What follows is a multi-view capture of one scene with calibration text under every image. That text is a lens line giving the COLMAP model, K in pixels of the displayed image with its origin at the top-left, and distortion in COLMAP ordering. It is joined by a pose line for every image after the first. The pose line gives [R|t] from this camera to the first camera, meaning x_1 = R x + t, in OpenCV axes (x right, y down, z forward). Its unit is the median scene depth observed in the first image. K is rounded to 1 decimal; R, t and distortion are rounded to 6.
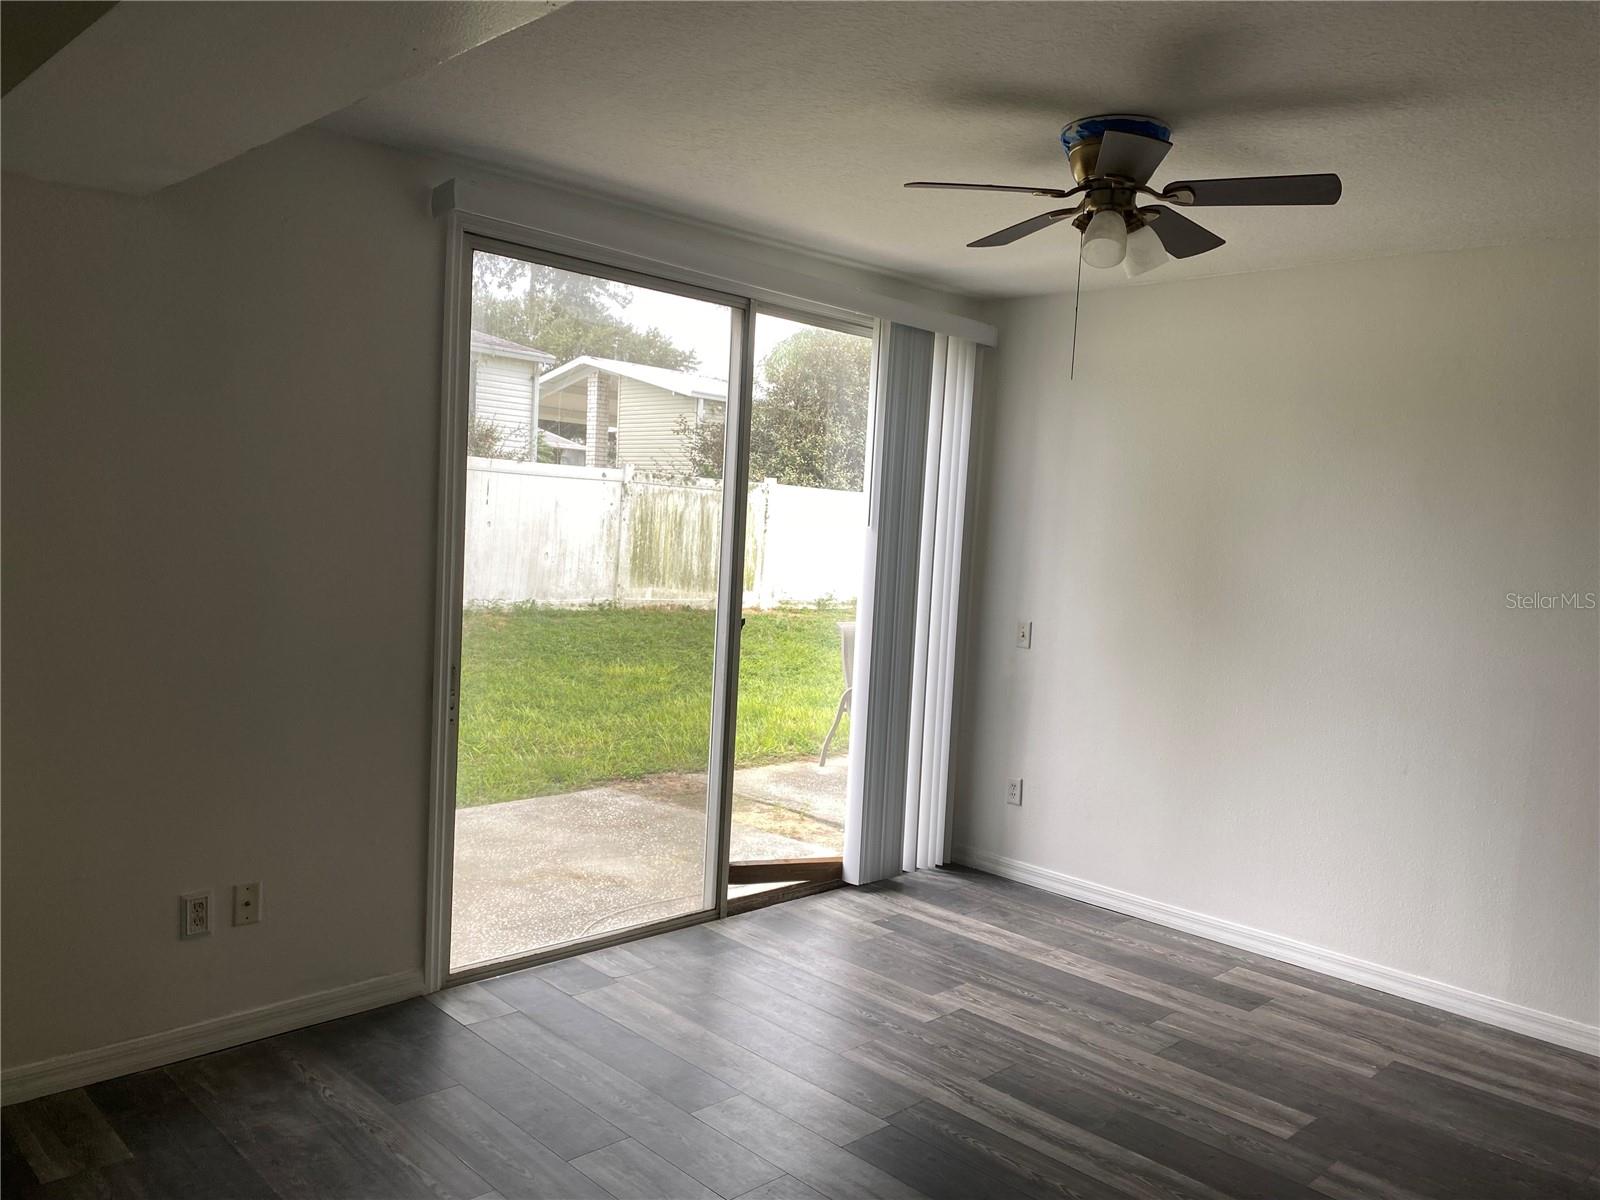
lens RADIAL K [[1219.3, 0, 790.6], [0, 1219.3, 609.4], [0, 0, 1]] dist [0.034204, -0.031158]
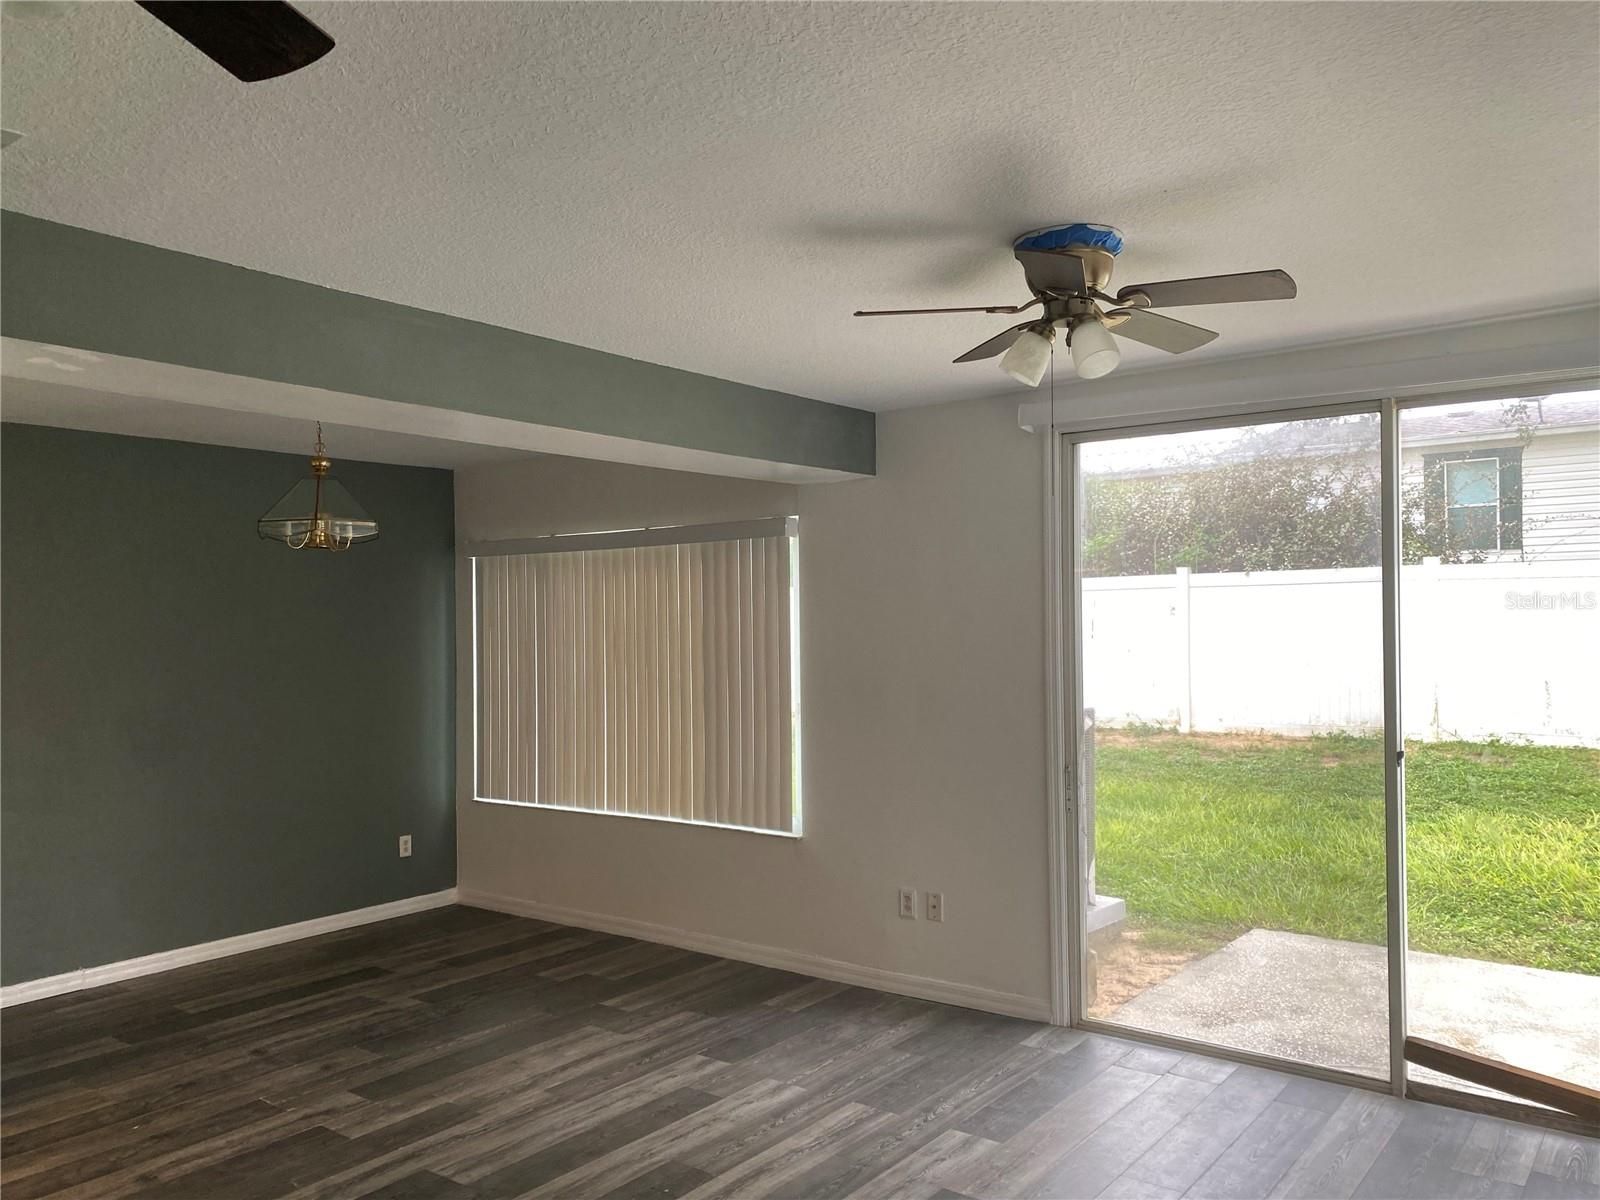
lens RADIAL K [[1219.3, 0, 815.1], [0, 1219.3, 609.6], [0, 0, 1]] dist [0.034204, -0.031158]
pose [[0.148064, -0.062593, -0.986995, 1.113017], [-0.049641, 0.996267, -0.070628, -0.015692], [0.987731, 0.059453, 0.144404, 0.637792]]
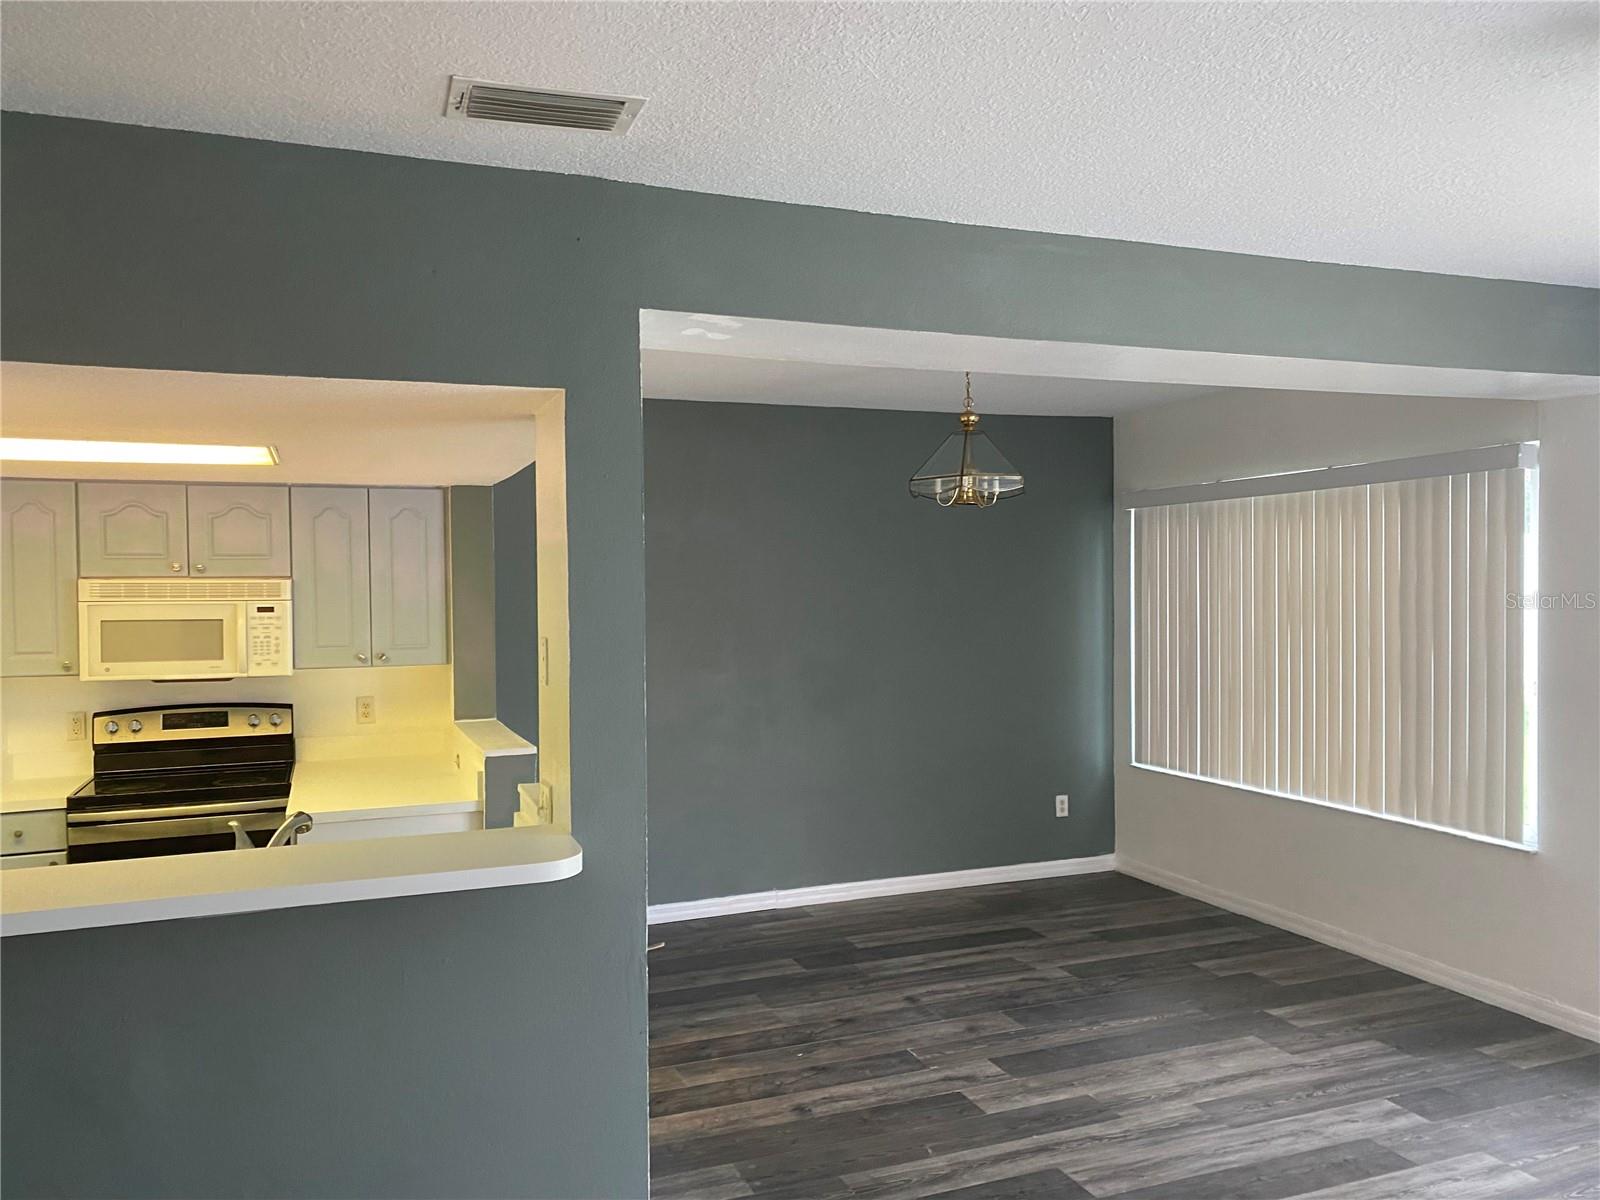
lens RADIAL K [[1219.3, 0, 800.3], [0, 1219.3, 616.5], [0, 0, 1]] dist [0.034204, -0.031158]
pose [[-0.393668, -0.021153, -0.919009, 0.980632], [-0.072005, 0.997373, 0.007888, -0.028290], [0.916428, 0.069278, -0.394157, 0.656626]]
